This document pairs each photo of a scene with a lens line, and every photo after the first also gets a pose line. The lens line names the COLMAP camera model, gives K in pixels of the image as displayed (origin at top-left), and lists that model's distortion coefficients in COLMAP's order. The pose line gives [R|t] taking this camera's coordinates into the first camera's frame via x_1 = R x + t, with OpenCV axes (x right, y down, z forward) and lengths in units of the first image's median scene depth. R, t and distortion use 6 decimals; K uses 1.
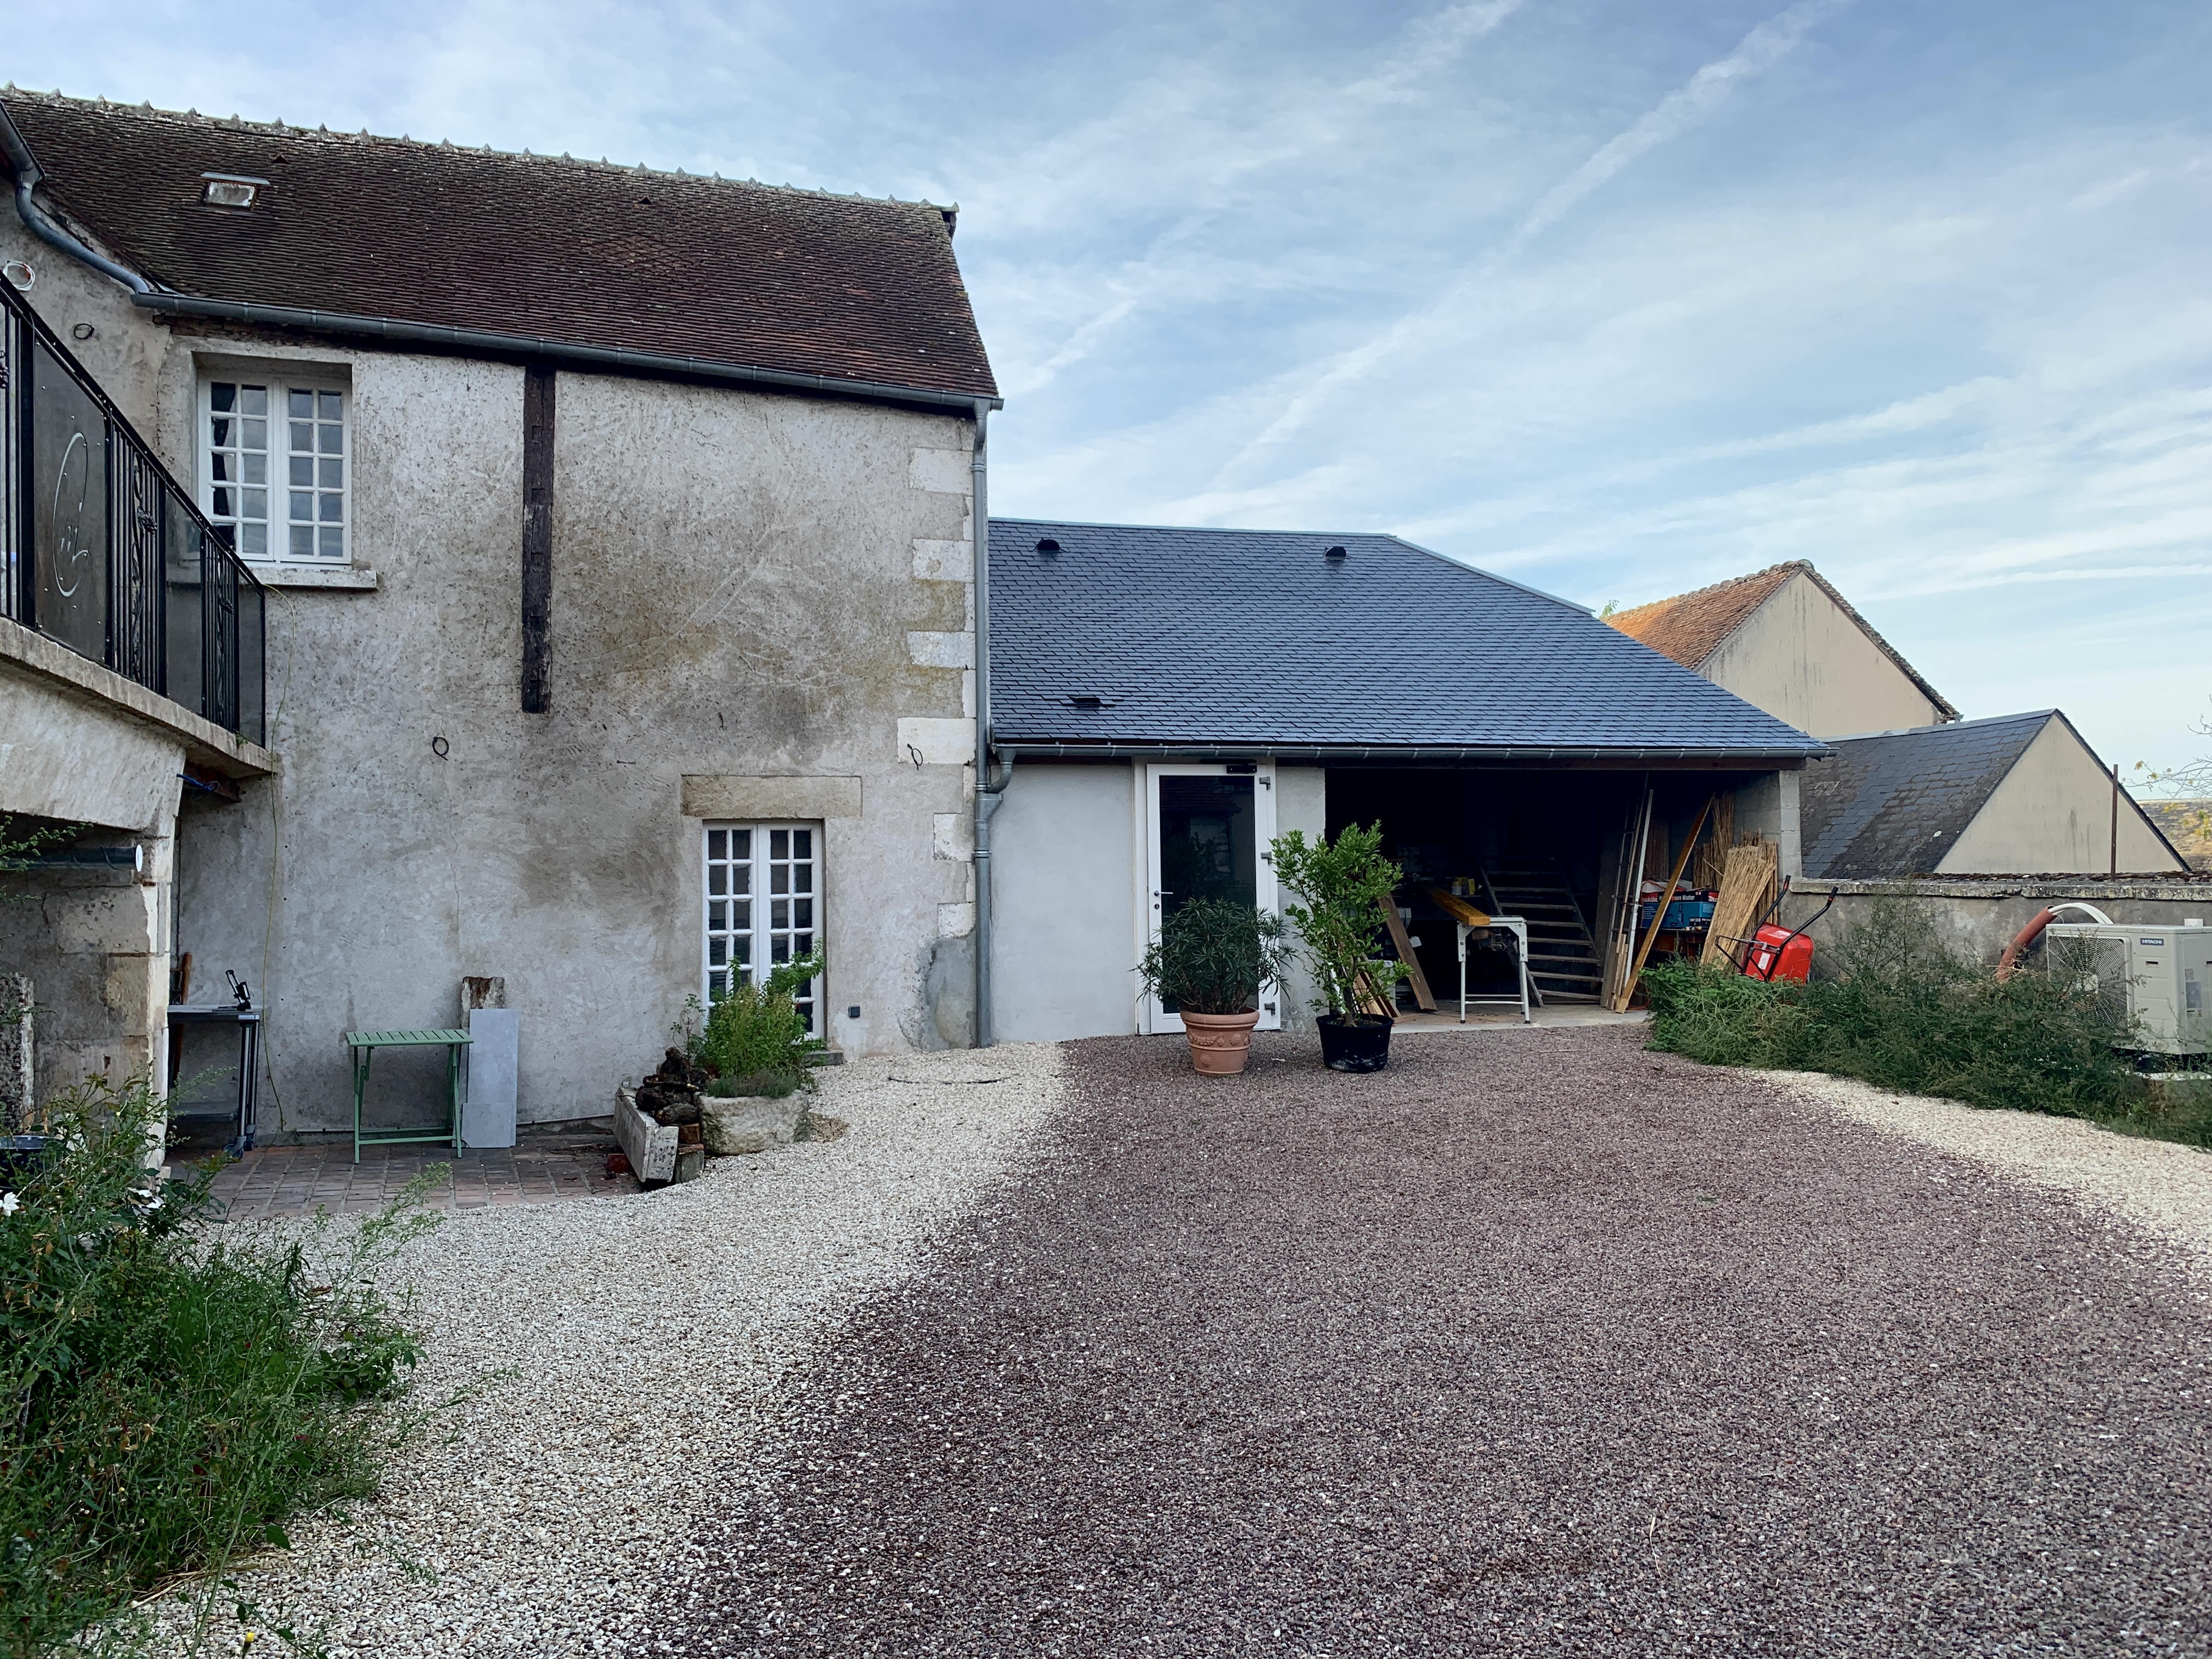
lens RADIAL K [[1660.8, 0, 1105.1], [0, 1660.8, 831.9], [0, 0, 1]] dist [-0.000373, 0.002358]
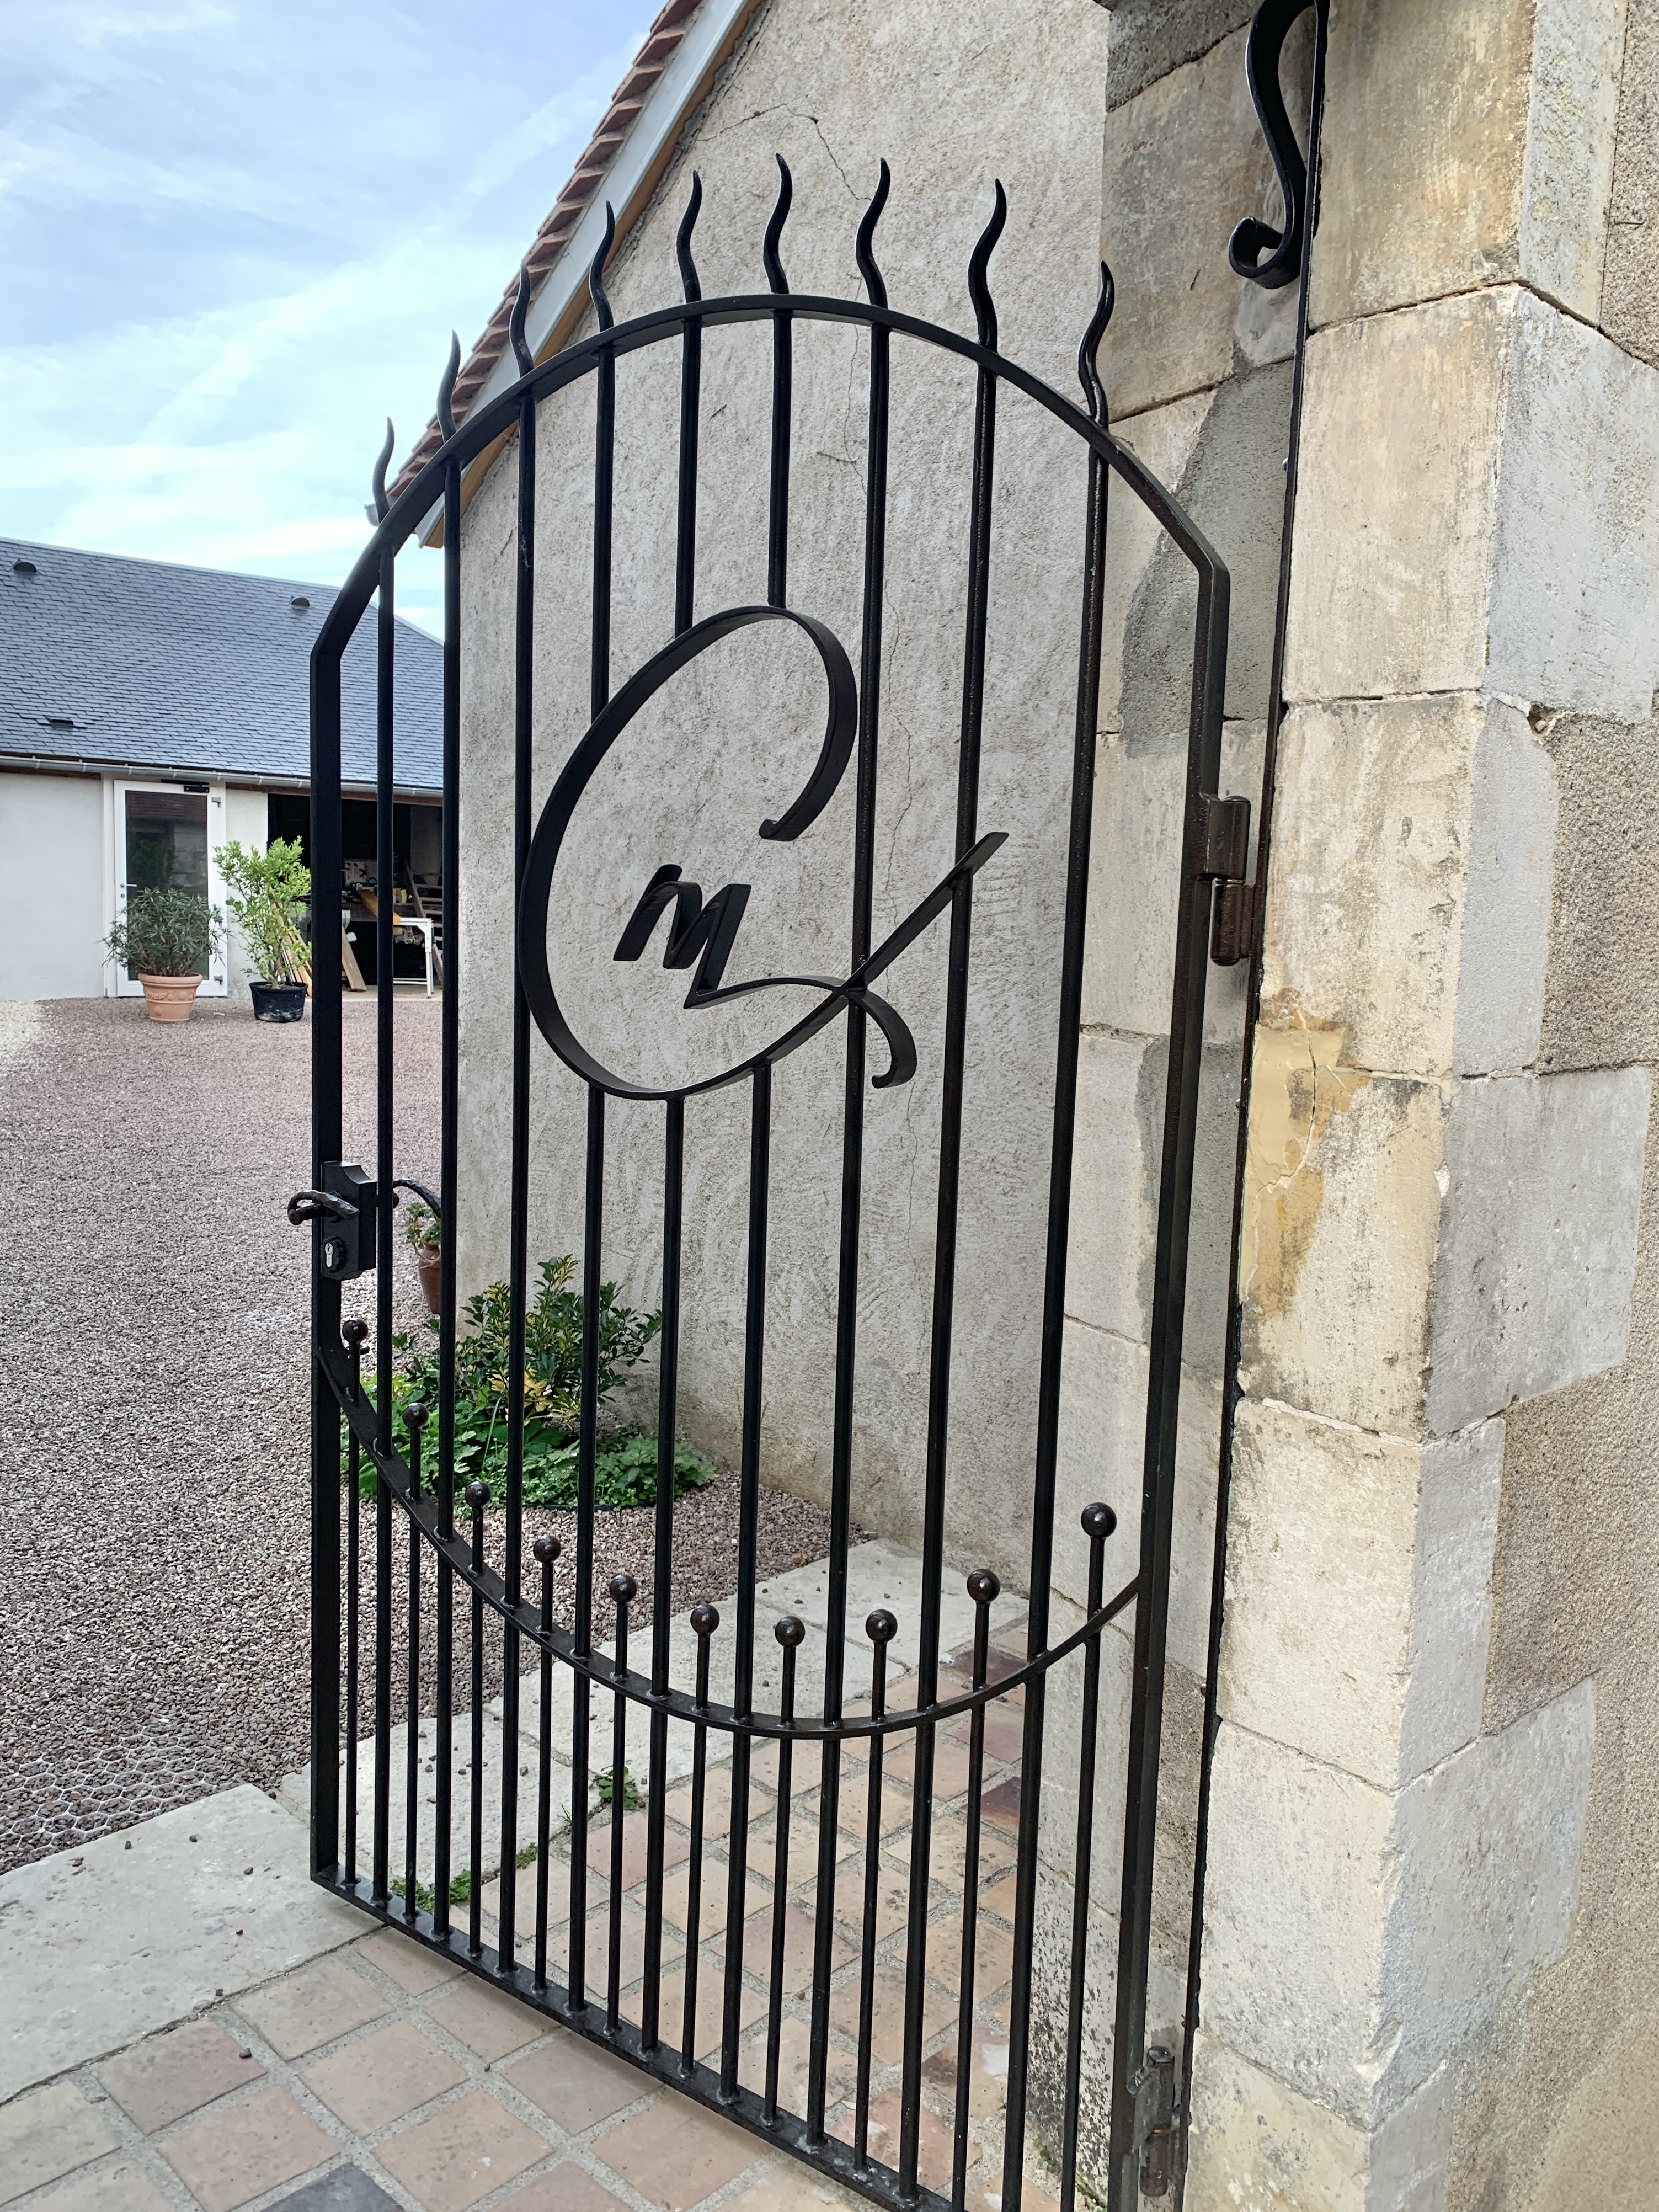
lens RADIAL K [[1660.7, 0, 833.1], [0, 1660.7, 1094.8], [0, 0, 1]] dist [-0.000373, 0.002358]
pose [[0.913971, 0.000803, 0.405779, 0.012752], [-0.058804, 0.989704, 0.130491, -0.001214], [-0.401496, -0.143126, 0.904608, -0.376805]]
